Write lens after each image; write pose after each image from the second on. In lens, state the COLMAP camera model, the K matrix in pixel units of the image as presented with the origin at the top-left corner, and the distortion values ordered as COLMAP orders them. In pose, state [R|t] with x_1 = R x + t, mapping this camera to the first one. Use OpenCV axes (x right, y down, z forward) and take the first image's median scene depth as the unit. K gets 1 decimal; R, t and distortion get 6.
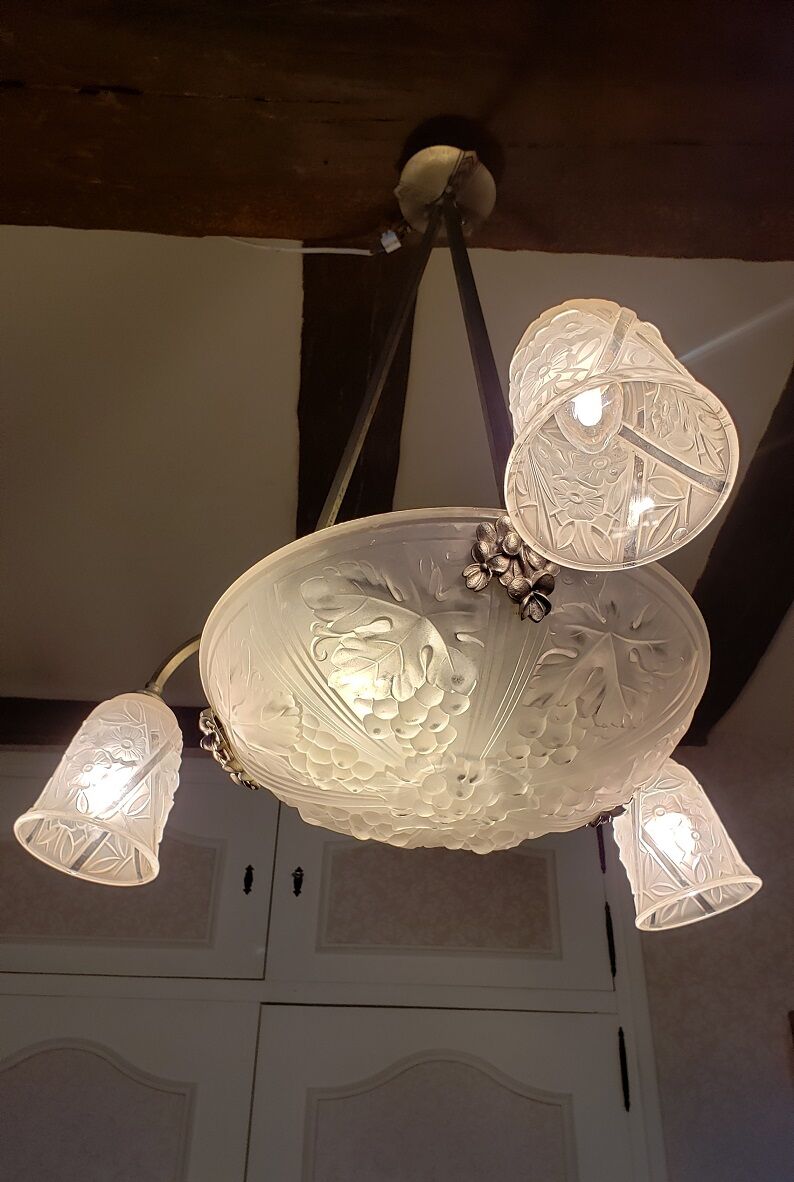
lens RADIAL K [[934.4, 0, 397.0], [0, 934.4, 591.0], [0, 0, 1]] dist [0.056659, -0.003747]
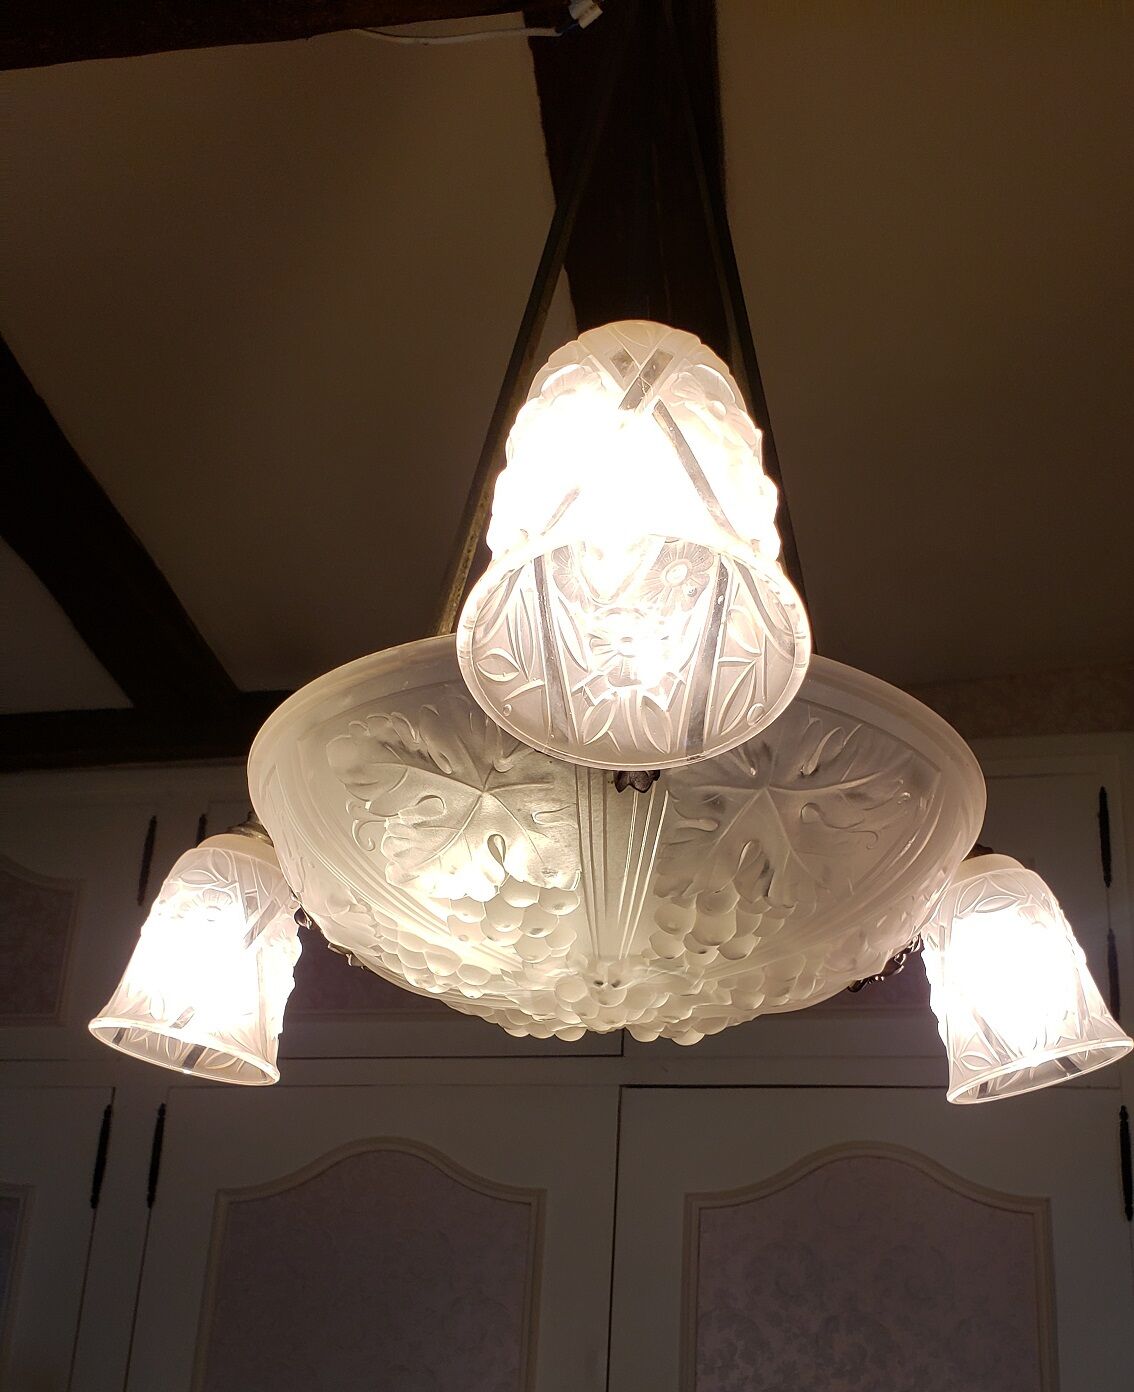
lens RADIAL K [[1361.0, 0, 568.2], [0, 1361.0, 828.5], [0, 0, 1]] dist [0.094079, -0.006065]
pose [[0.984343, -0.079227, -0.157454, 0.230259], [0.112722, 0.969693, 0.216772, -0.148027], [0.135508, -0.231126, 0.963441, 0.037608]]
